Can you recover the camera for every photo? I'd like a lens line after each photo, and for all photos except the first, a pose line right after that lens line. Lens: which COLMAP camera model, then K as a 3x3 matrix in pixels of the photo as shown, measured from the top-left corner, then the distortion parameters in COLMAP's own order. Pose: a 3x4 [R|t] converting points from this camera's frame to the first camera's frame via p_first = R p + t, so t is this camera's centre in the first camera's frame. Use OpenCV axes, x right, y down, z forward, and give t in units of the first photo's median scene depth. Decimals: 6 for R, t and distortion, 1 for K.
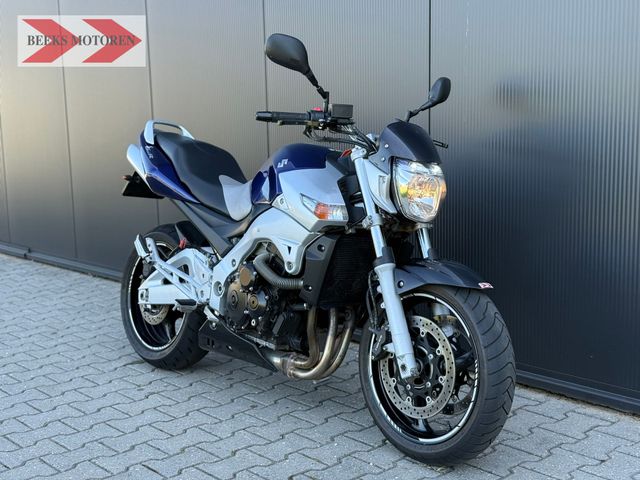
lens RADIAL K [[888.8, 0, 320.0], [0, 888.8, 240.0], [0, 0, 1]] dist [0.101181, 0.008933]
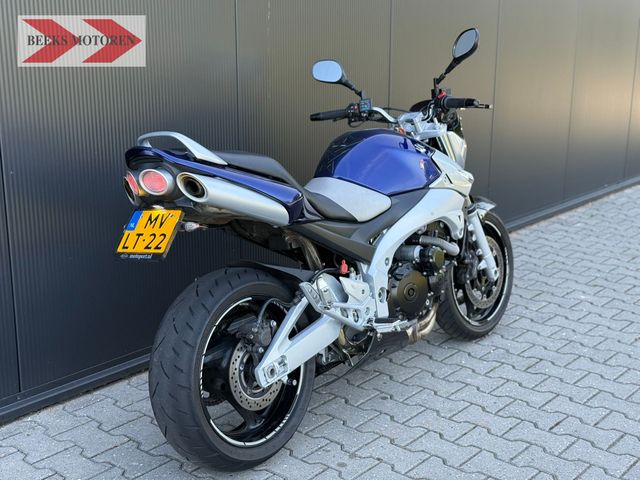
lens RADIAL K [[888.8, 0, 320.0], [0, 888.8, 240.0], [0, 0, 1]] dist [0.101181, 0.008933]
pose [[-0.150665, -0.221350, 0.963485, -1.130665], [0.146091, 0.958925, 0.243147, -0.269452], [-0.977731, 0.177391, -0.112140, 1.326827]]
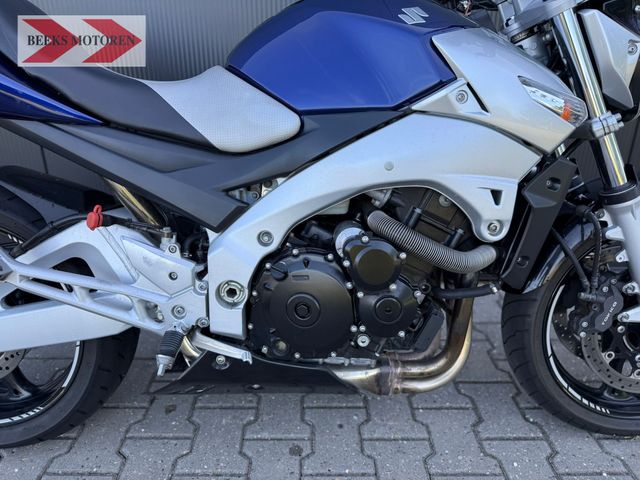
lens RADIAL K [[454.2, 0, 320.0], [0, 454.2, 240.0], [0, 0, 1]] dist [0.035254, -0.058243]
pose [[0.663855, -0.249734, 0.704933, -0.289335], [0.090770, 0.962535, 0.255514, -0.039791], [-0.742333, -0.105637, 0.661652, 0.914828]]
